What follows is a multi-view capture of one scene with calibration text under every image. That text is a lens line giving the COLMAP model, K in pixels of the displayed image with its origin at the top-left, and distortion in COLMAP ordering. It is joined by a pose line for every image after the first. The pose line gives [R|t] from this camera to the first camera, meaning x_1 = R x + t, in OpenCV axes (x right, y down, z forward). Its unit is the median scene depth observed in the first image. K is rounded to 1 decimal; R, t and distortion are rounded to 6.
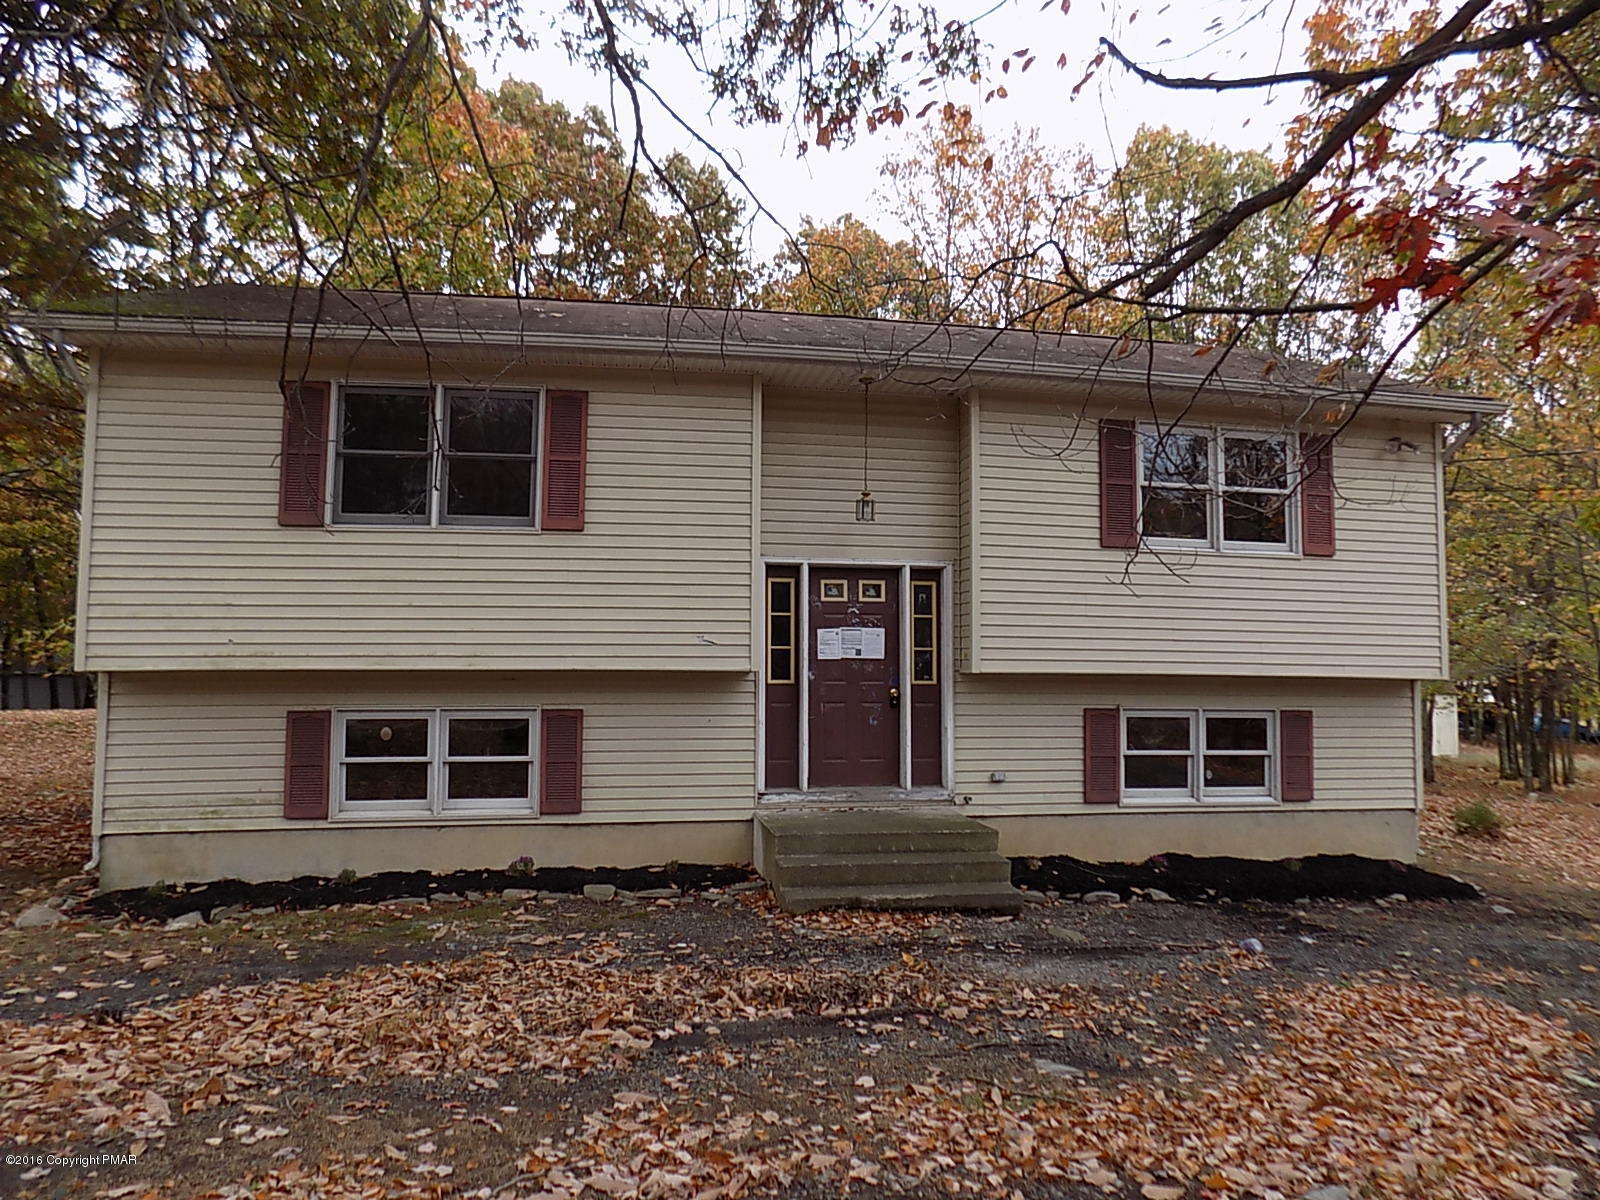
lens RADIAL K [[1082.9, 0, 788.4], [0, 1082.9, 608.6], [0, 0, 1]] dist [-0.003865, 0.015122]
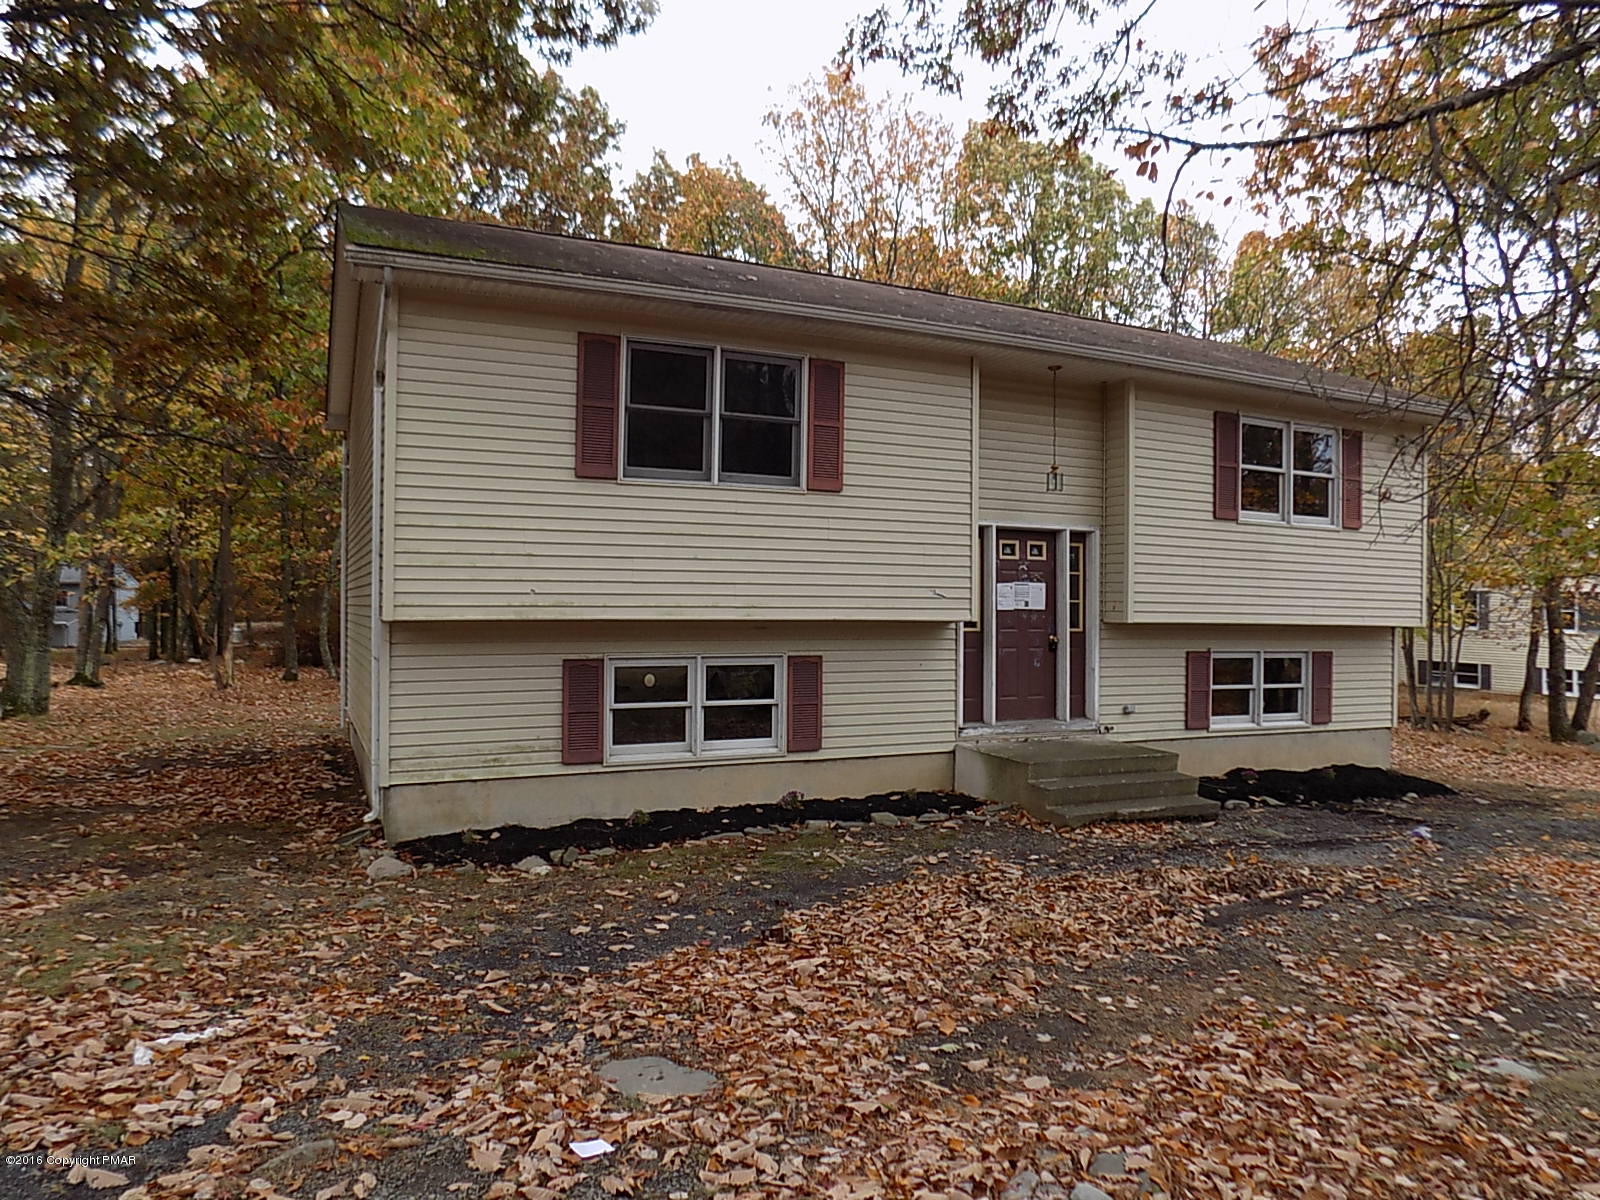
lens RADIAL K [[1082.9, 0, 806.5], [0, 1082.9, 599.7], [0, 0, 1]] dist [-0.003865, 0.015122]
pose [[0.959178, 0.008316, 0.282679, -0.504155], [-0.023367, 0.998480, 0.049914, -0.016574], [-0.281834, -0.054481, 0.957915, -0.033931]]
